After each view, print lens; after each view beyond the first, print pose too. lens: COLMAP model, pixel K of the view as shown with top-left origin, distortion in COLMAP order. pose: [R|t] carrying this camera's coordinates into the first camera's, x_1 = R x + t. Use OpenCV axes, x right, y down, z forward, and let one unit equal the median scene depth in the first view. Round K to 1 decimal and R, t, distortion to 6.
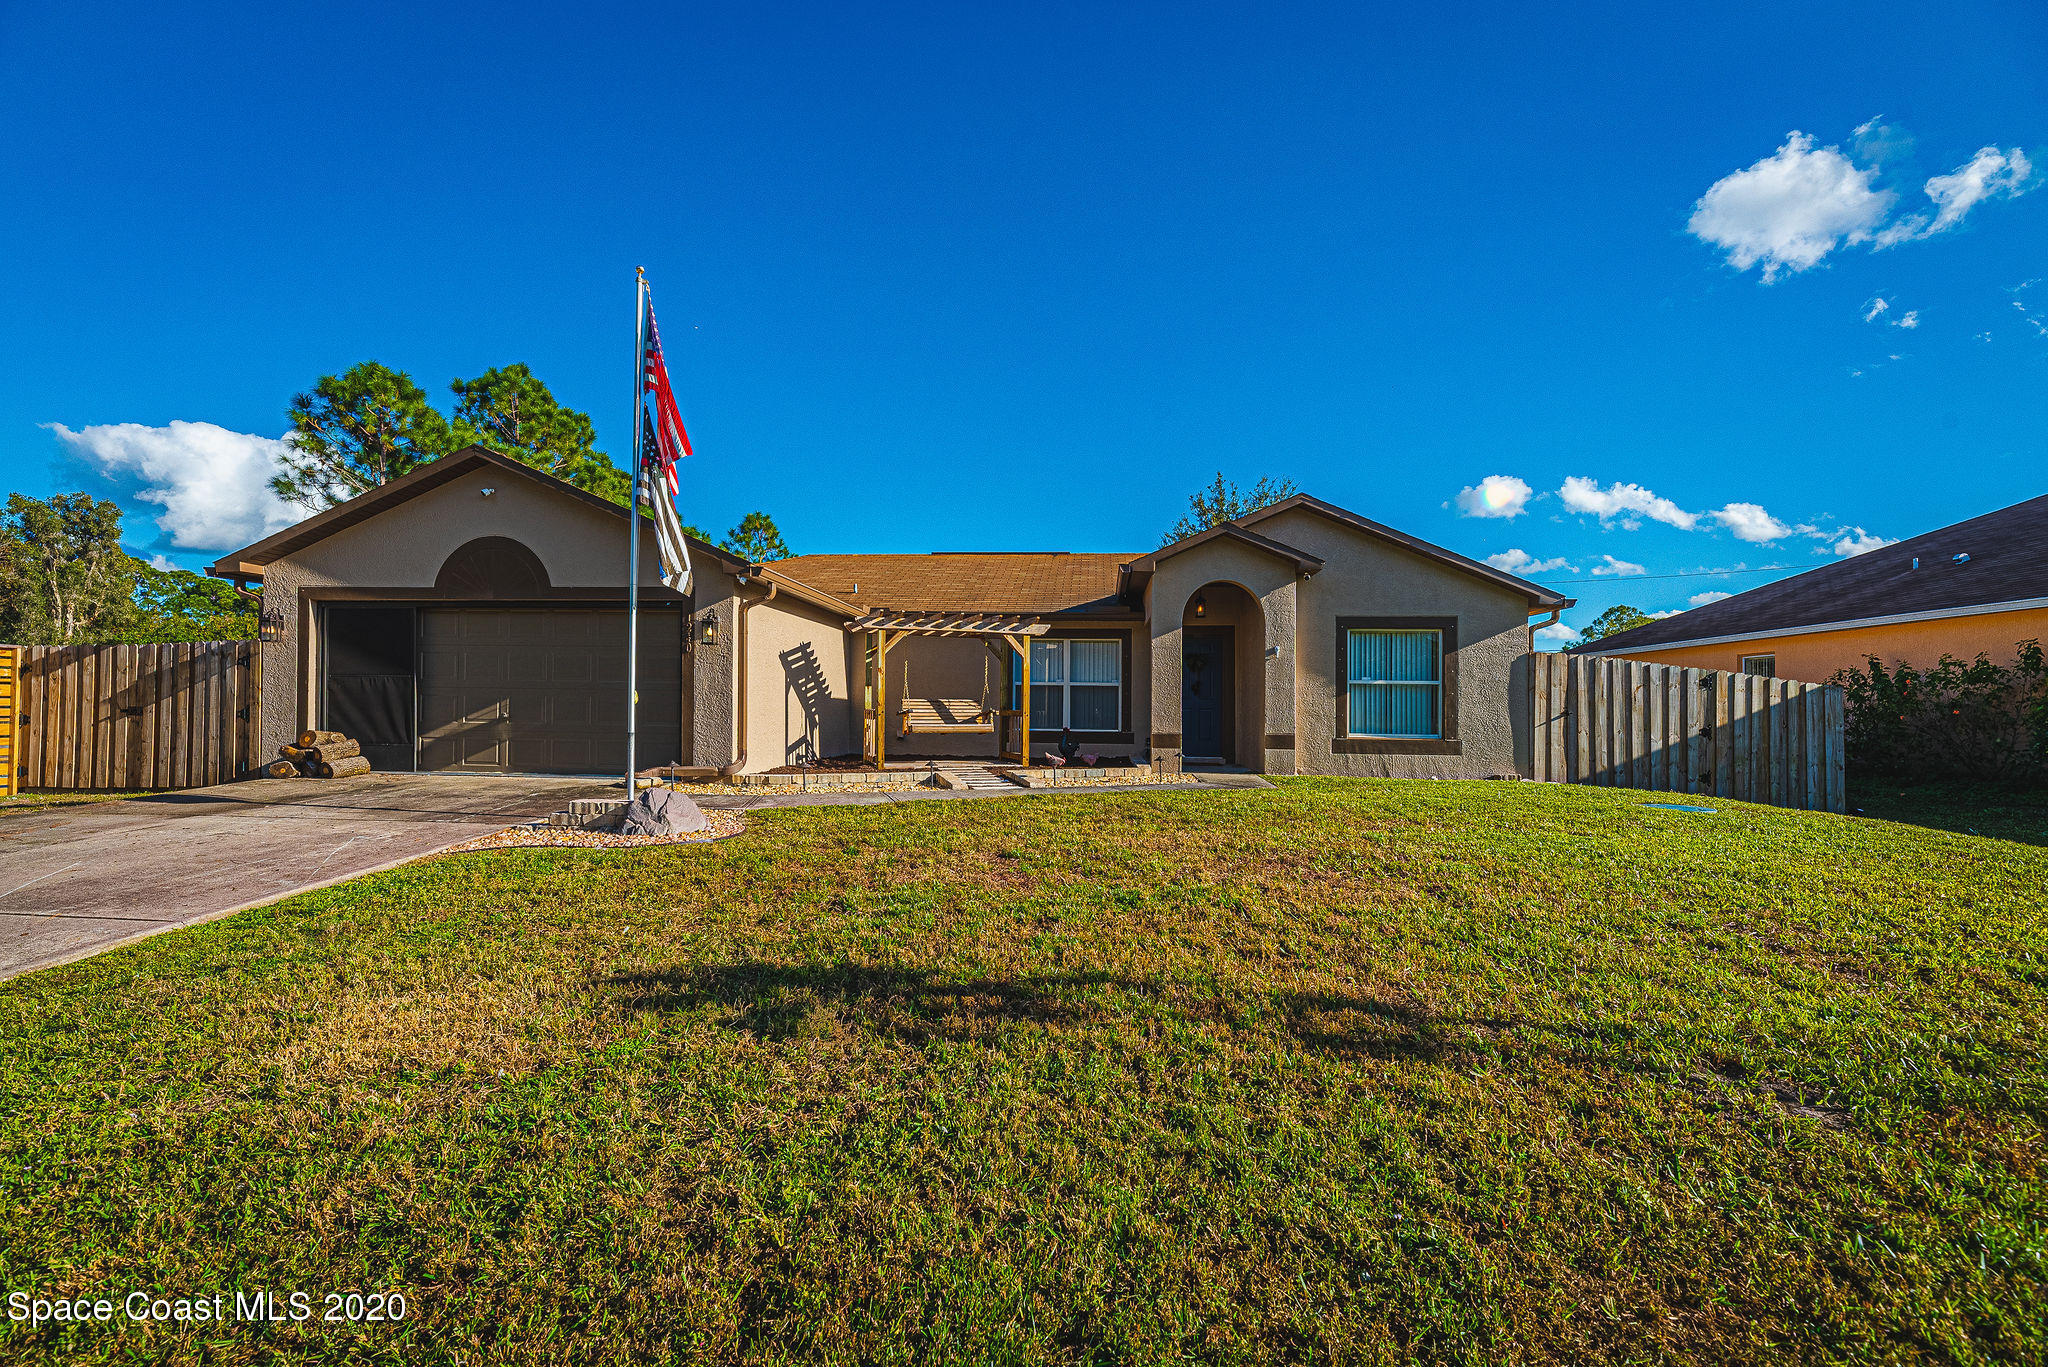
lens RADIAL K [[841.0, 0, 1011.1], [0, 841.0, 704.2], [0, 0, 1]] dist [0.000200, 0.000054]
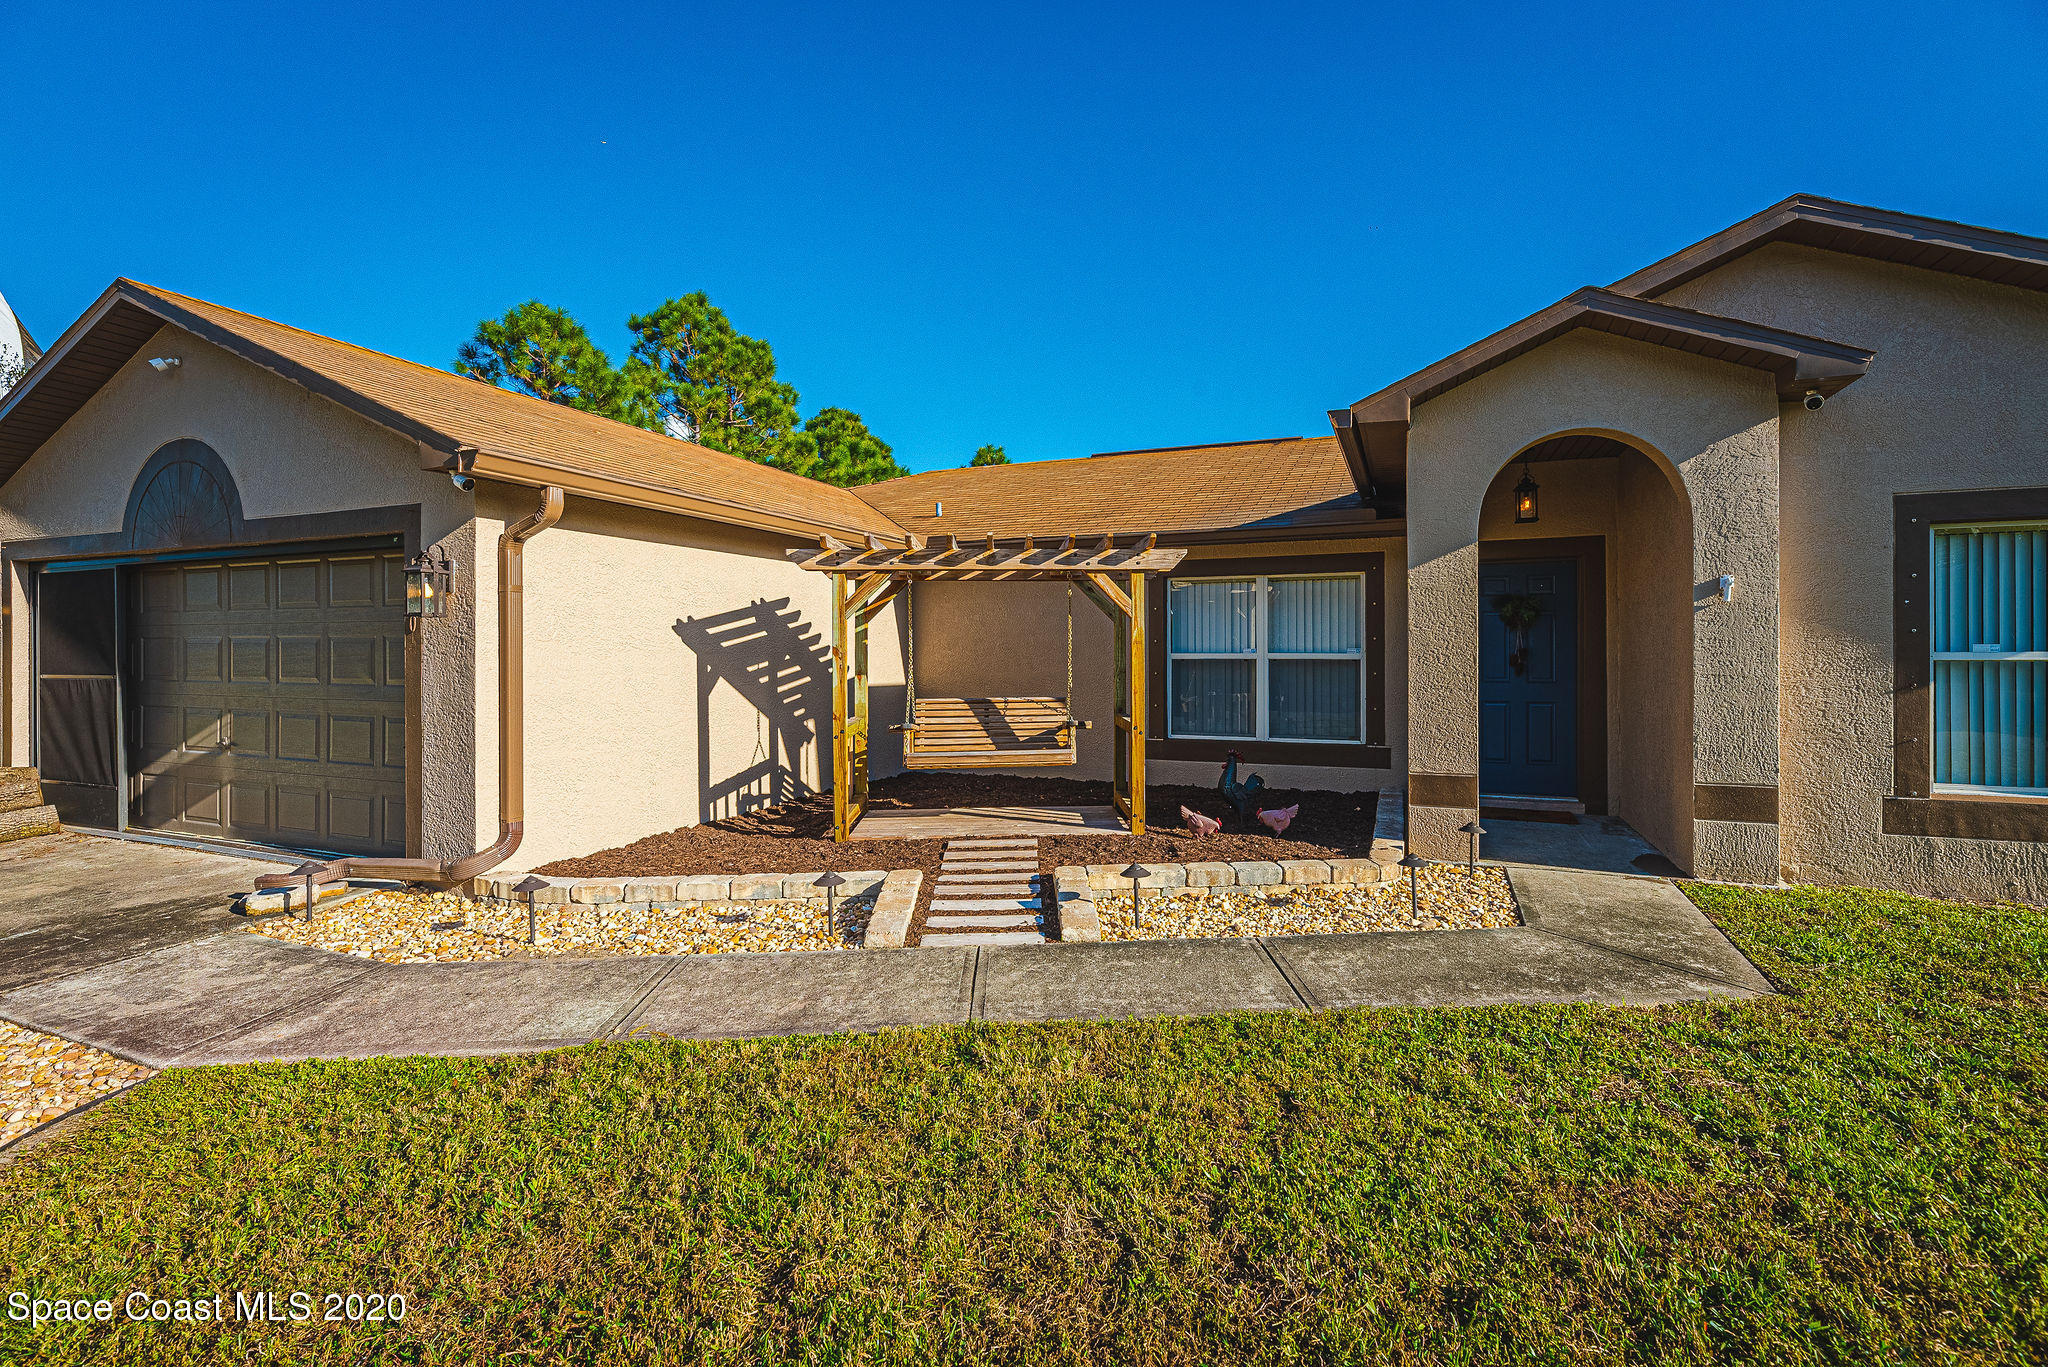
lens RADIAL K [[863.3, 0, 1074.8], [0, 863.3, 647.2], [0, 0, 1]] dist [-0.000485, -0.000125]
pose [[0.962964, -0.015777, -0.269168, 0.121104], [0.016041, 0.999871, -0.001220, -0.037894], [0.269152, -0.003143, 0.963092, 0.503225]]
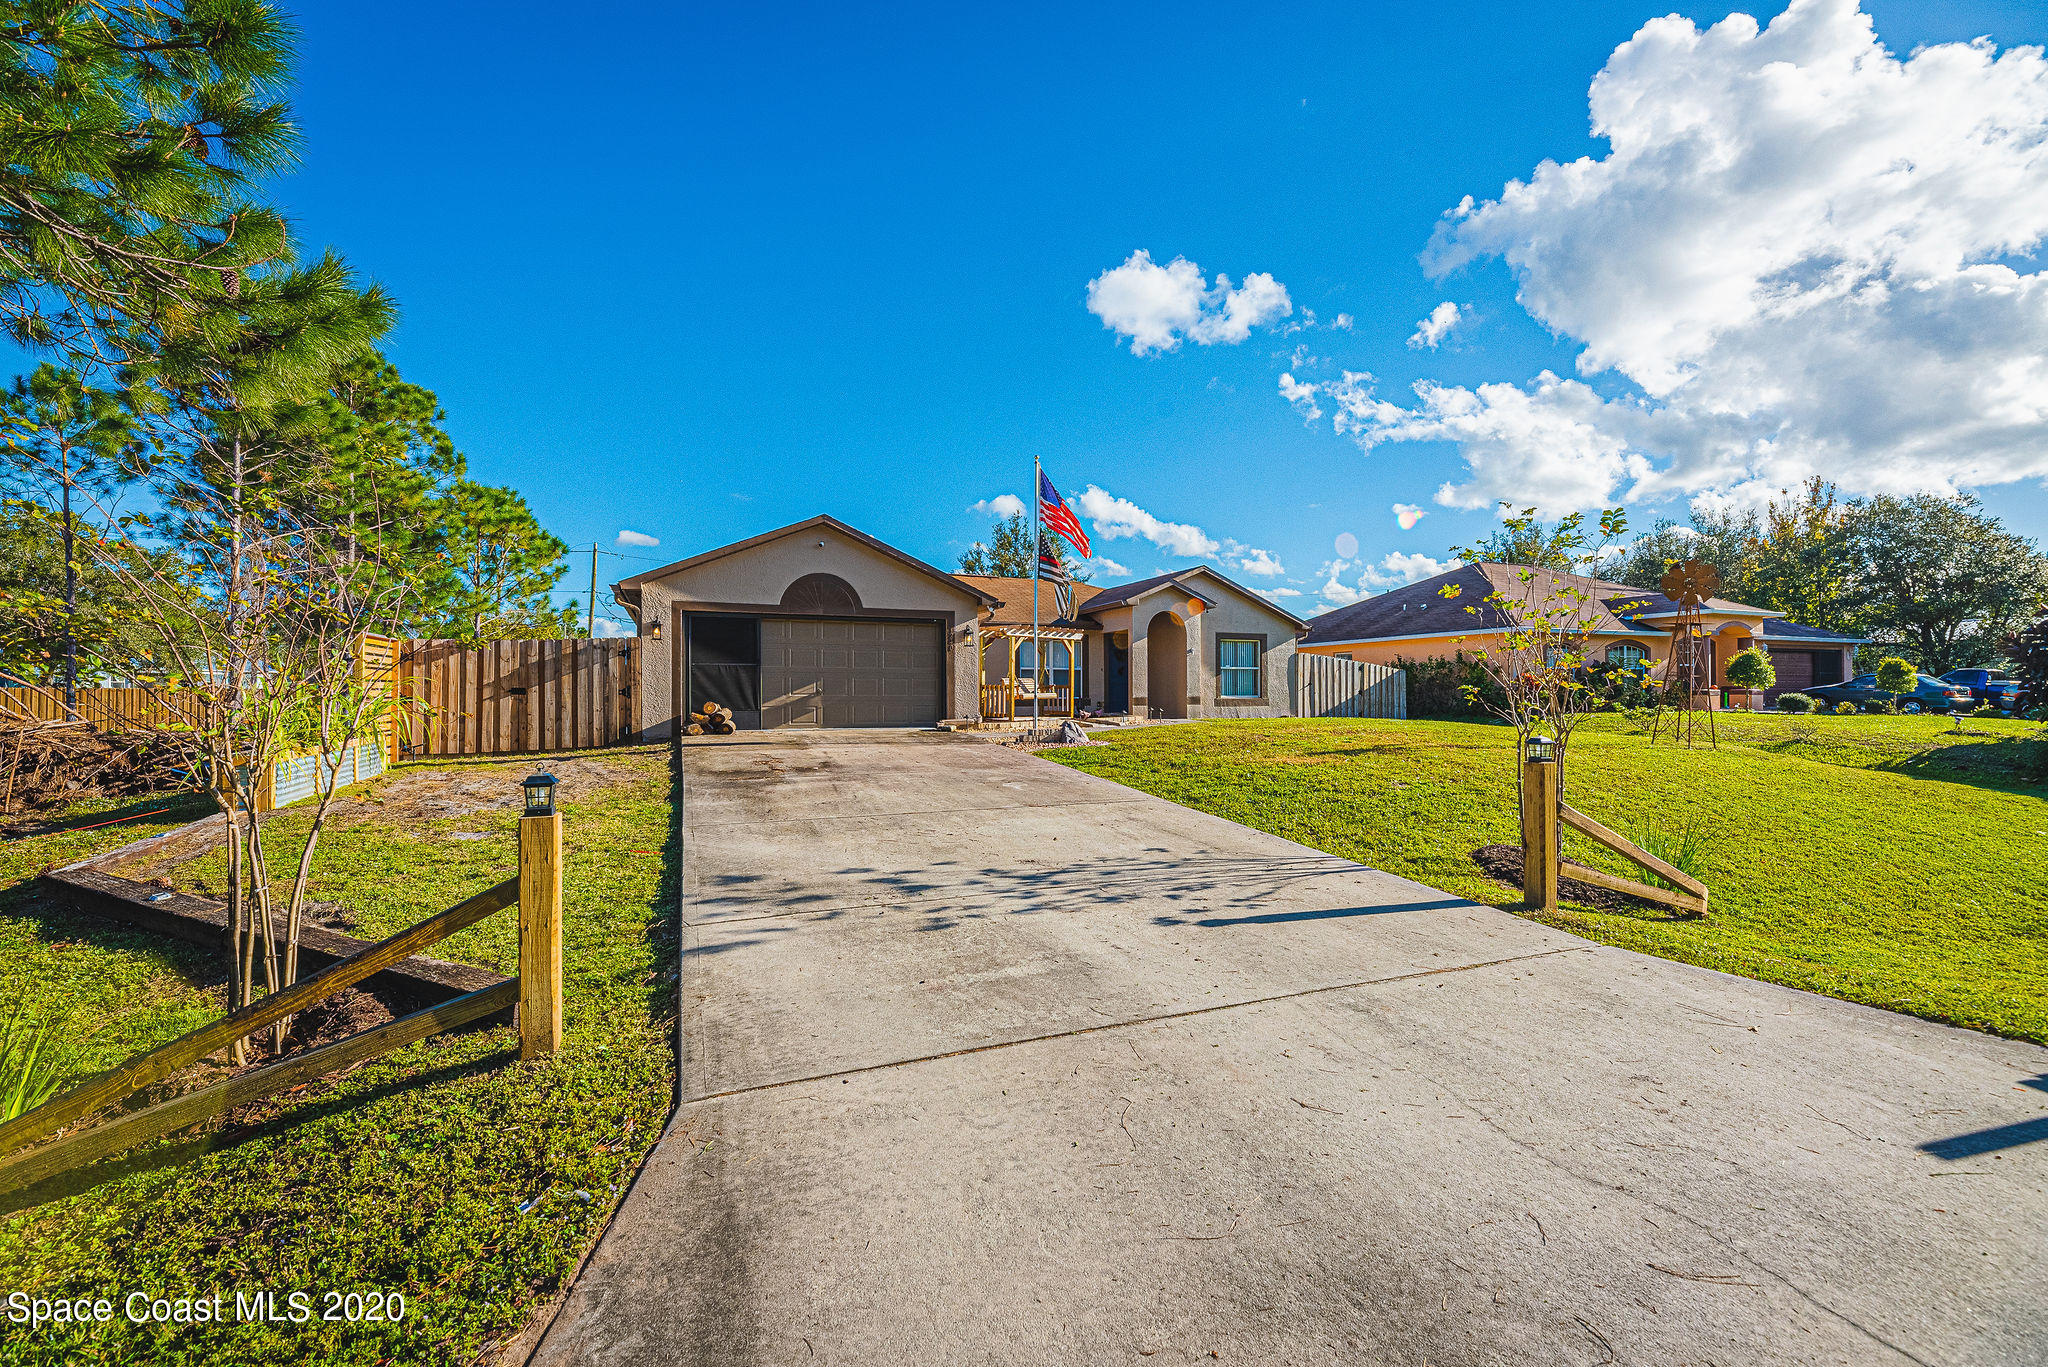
lens RADIAL K [[838.7, 0, 1016.9], [0, 838.7, 689.5], [0, 0, 1]] dist [-0.000005, -0.000004]
pose [[0.887726, -0.011918, 0.460217, -0.855143], [0.009668, 0.999927, 0.007247, 0.003100], [-0.460270, -0.001984, 0.887777, -0.434391]]
